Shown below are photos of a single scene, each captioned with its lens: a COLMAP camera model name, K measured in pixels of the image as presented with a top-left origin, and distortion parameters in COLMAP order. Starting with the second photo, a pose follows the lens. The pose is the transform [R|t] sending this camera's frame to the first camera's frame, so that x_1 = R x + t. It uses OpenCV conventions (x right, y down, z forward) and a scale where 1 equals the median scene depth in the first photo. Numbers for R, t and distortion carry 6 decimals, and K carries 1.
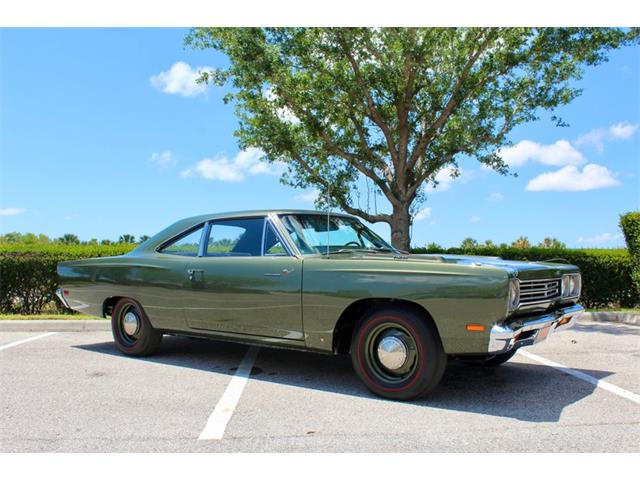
lens RADIAL K [[603.9, 0, 320.0], [0, 603.9, 240.0], [0, 0, 1]] dist [-0.195911, 0.240123]
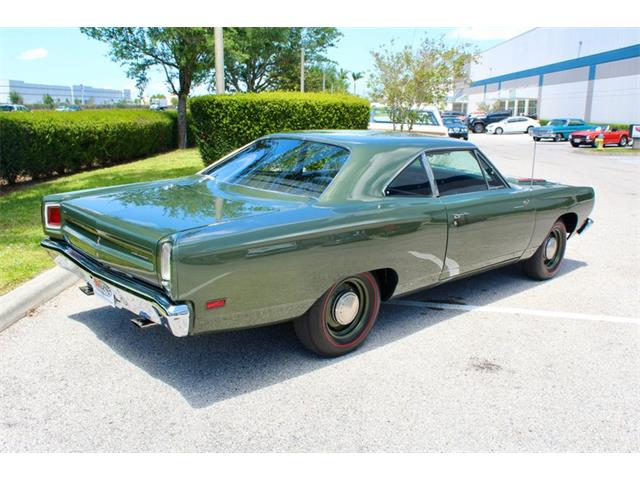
lens RADIAL K [[613.3, 0, 320.0], [0, 613.3, 240.0], [0, 0, 1]] dist [-0.155324, 0.171822]
pose [[0.148429, -0.209235, 0.966535, -0.462554], [-0.076332, 0.972021, 0.222144, -0.039317], [-0.985973, -0.106750, 0.128305, 0.454633]]
